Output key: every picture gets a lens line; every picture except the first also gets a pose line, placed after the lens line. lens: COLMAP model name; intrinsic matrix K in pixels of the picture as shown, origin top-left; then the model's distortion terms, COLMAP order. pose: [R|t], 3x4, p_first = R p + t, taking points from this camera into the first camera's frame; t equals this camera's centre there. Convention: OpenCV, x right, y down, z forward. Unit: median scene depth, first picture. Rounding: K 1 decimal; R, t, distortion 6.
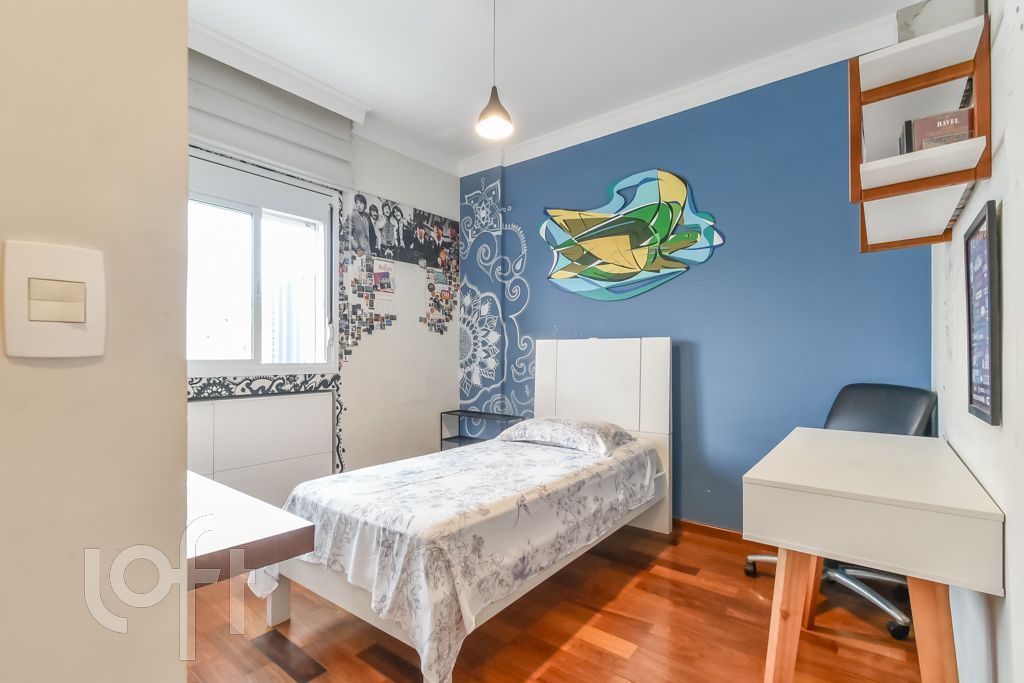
lens RADIAL K [[466.1, 0, 515.9], [0, 466.1, 348.4], [0, 0, 1]] dist [0.009351, -0.004516]
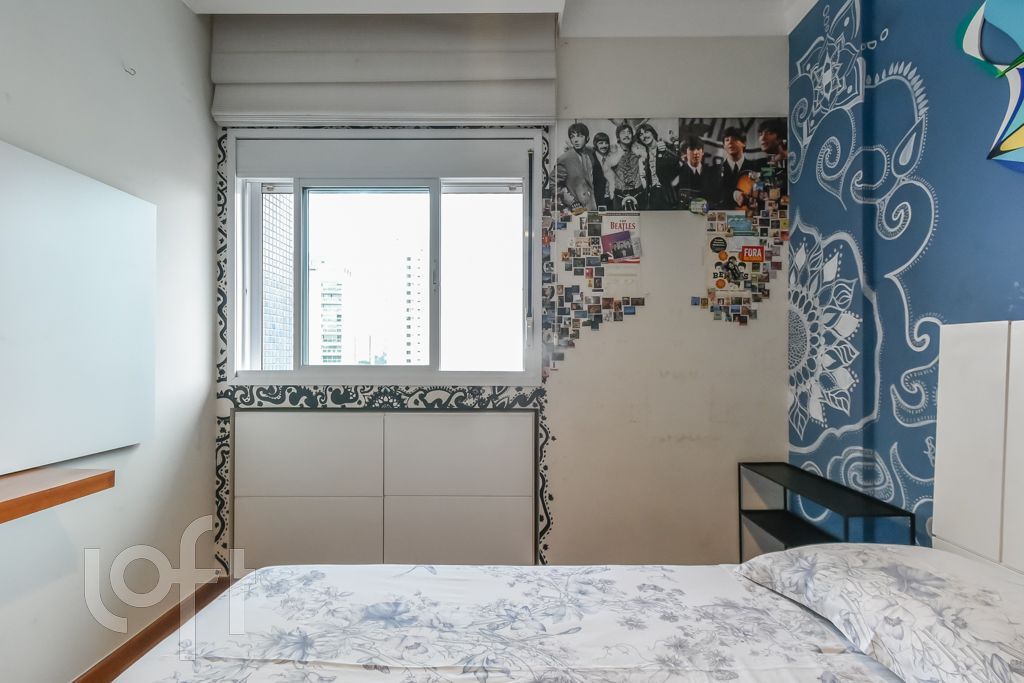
lens RADIAL K [[466.1, 0, 506.4], [0, 466.1, 350.8], [0, 0, 1]] dist [0.009351, -0.004516]
pose [[0.607251, -0.007709, -0.794473, 0.138533], [0.008970, 0.999956, -0.002847, 0.001049], [0.794460, -0.005398, 0.607293, 0.502774]]
